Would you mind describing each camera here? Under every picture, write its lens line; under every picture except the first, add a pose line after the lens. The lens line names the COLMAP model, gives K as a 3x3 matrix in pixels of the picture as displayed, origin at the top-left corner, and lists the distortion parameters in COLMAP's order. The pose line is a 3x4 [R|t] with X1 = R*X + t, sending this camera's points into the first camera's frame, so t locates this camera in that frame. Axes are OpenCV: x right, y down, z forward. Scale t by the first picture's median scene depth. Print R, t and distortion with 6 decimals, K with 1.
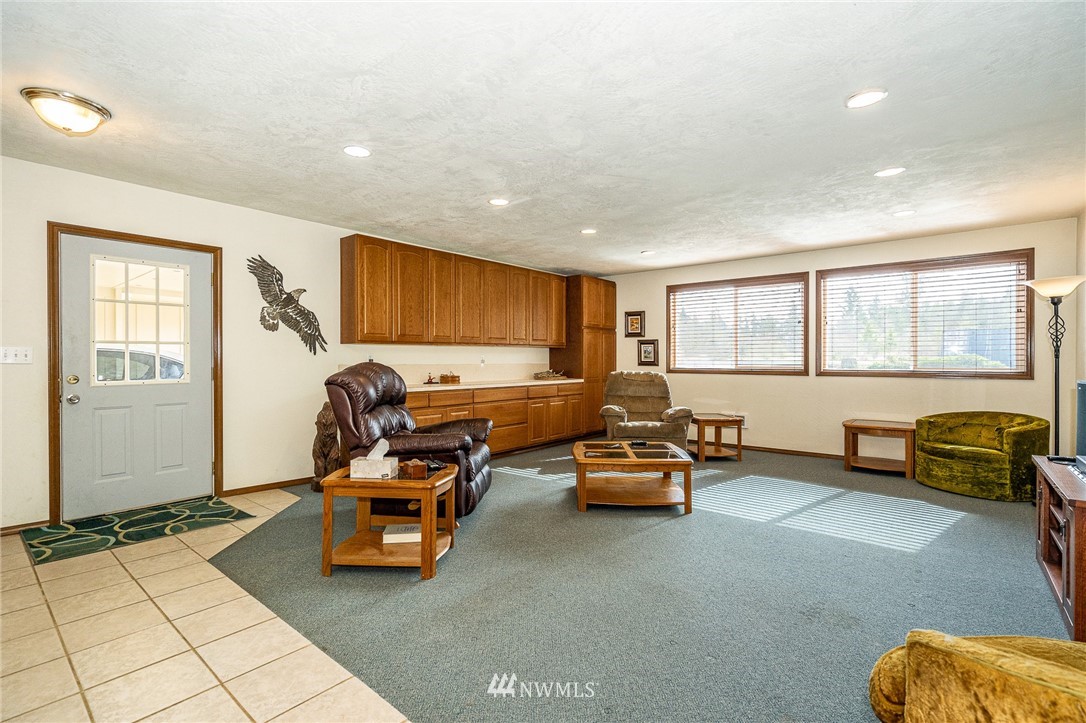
lens RADIAL K [[499.9, 0, 558.4], [0, 499.9, 362.9], [0, 0, 1]] dist [-0.005300, 0.001602]
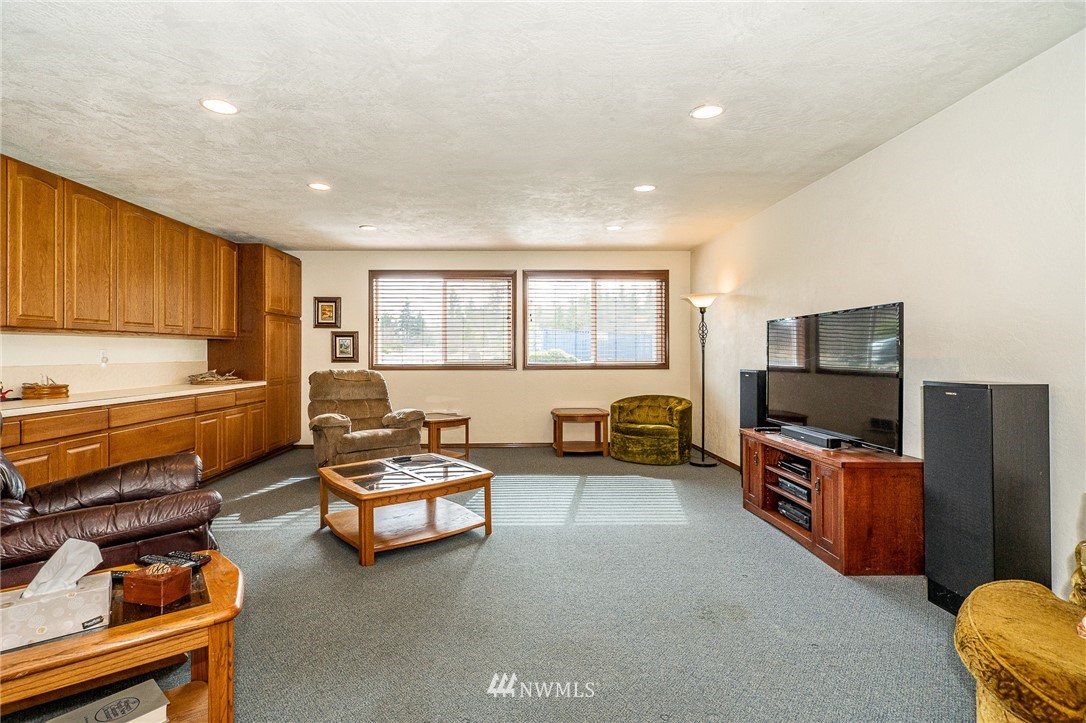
lens RADIAL K [[499.9, 0, 536.3], [0, 499.9, 351.6], [0, 0, 1]] dist [-0.005300, 0.001602]
pose [[0.762334, -0.000607, 0.647184, -0.188779], [0.007674, 0.999938, -0.008101, -0.005020], [-0.647139, 0.011142, 0.762291, 0.228629]]
